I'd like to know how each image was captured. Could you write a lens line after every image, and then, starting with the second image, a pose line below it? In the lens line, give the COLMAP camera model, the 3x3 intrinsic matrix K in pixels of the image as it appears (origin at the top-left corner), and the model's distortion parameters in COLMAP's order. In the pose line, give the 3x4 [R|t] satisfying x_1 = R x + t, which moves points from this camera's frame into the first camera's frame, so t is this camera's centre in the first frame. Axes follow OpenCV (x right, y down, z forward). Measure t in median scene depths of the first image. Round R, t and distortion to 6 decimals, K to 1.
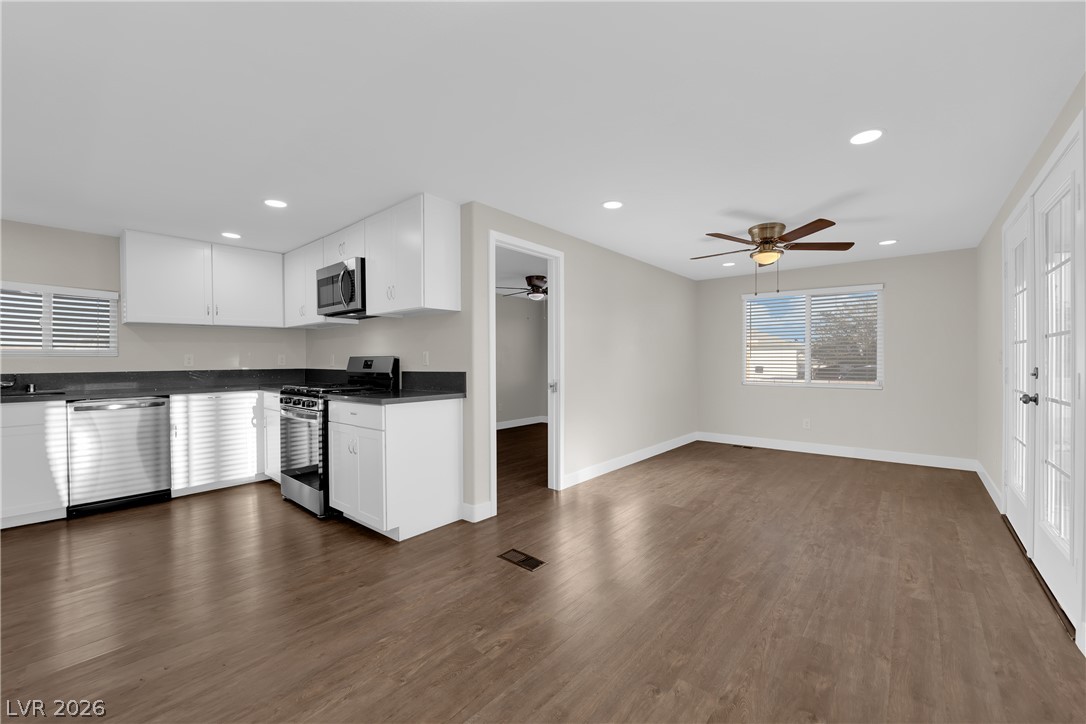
lens RADIAL K [[437.3, 0, 537.7], [0, 437.3, 362.5], [0, 0, 1]] dist [-0.014074, -0.002157]
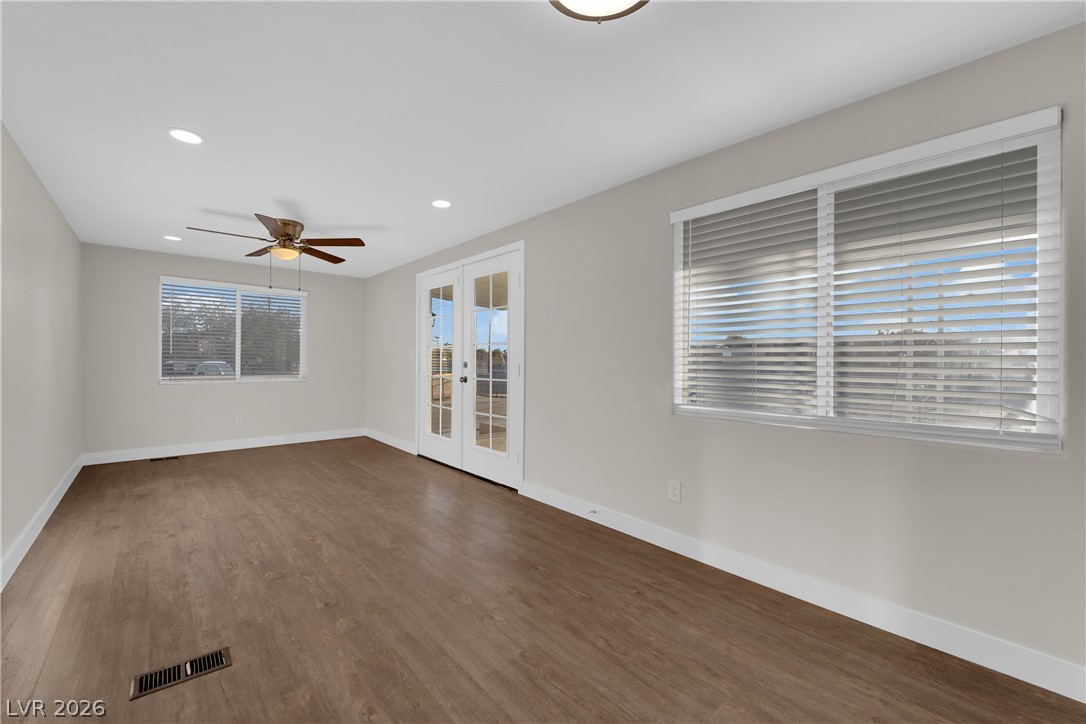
lens RADIAL K [[437.3, 0, 539.9], [0, 437.3, 360.3], [0, 0, 1]] dist [-0.014074, -0.002157]
pose [[0.132679, 0.000652, 0.991159, -0.419020], [-0.004470, 0.999990, -0.000060, 0.002979], [-0.991149, -0.004423, 0.132681, 0.300815]]
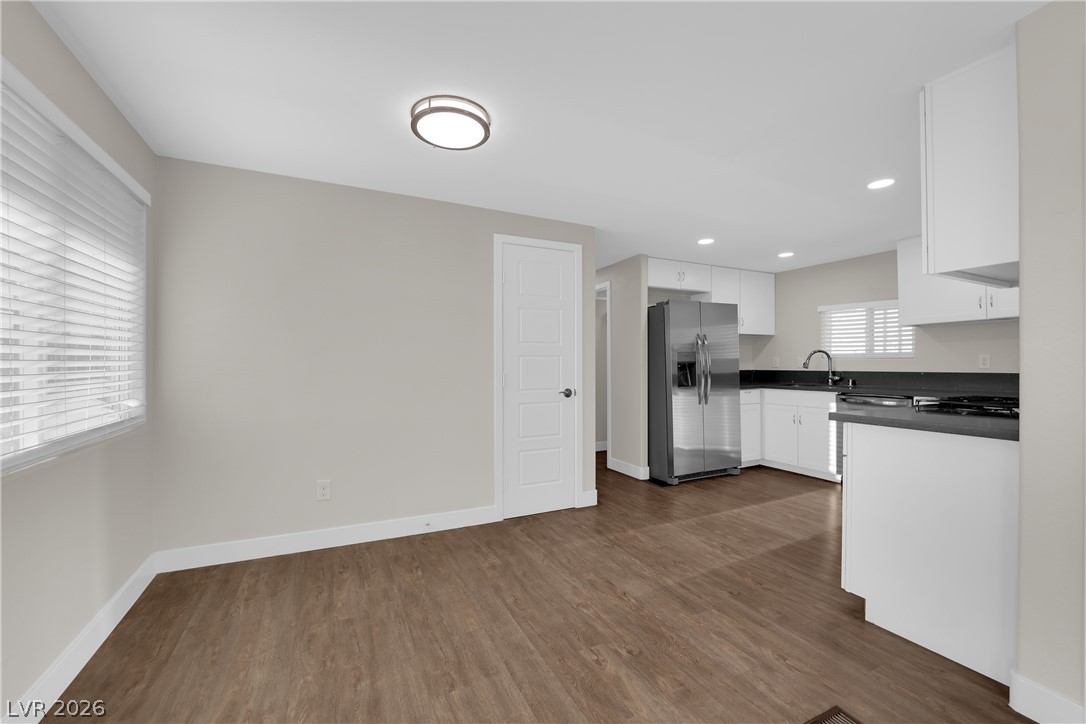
lens RADIAL K [[437.3, 0, 539.0], [0, 437.3, 362.7], [0, 0, 1]] dist [-0.014074, -0.002157]
pose [[-0.400937, 0.003117, -0.916100, 0.426554], [-0.002844, 0.999985, 0.004647, -0.005136], [0.916101, 0.004469, -0.400922, 0.640488]]
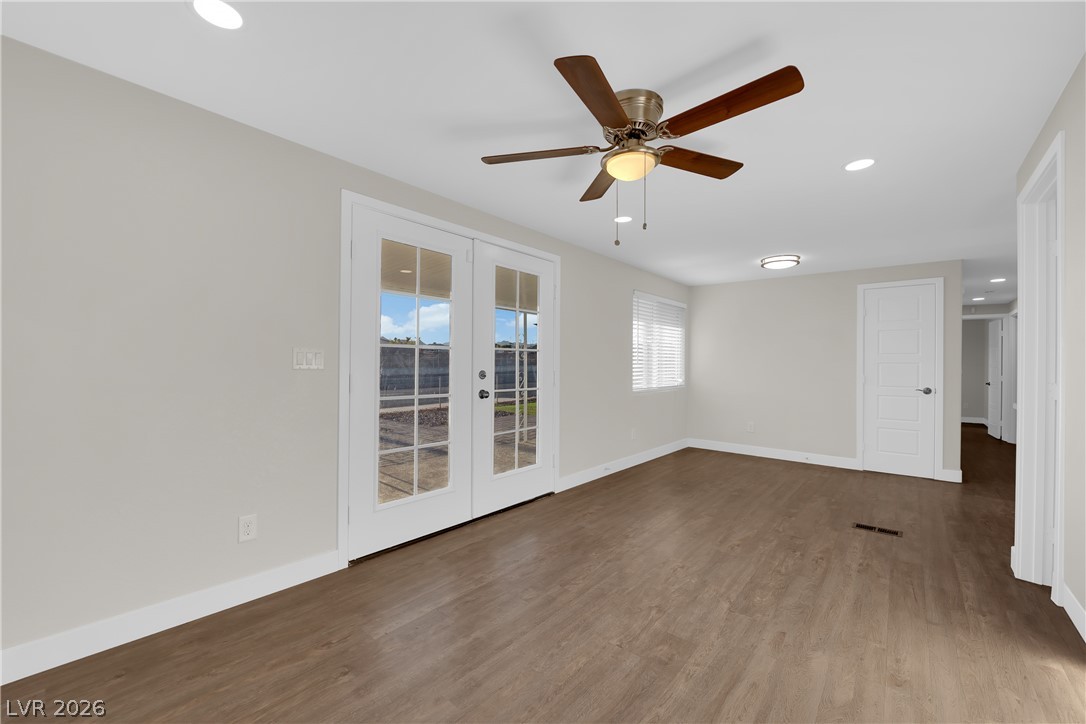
lens RADIAL K [[437.3, 0, 536.5], [0, 437.3, 360.9], [0, 0, 1]] dist [-0.014074, -0.002157]
pose [[-0.999978, -0.006461, -0.001348, 0.678088], [-0.006456, 0.999972, -0.003750, -0.009962], [0.001372, -0.003741, -0.999992, 1.616549]]
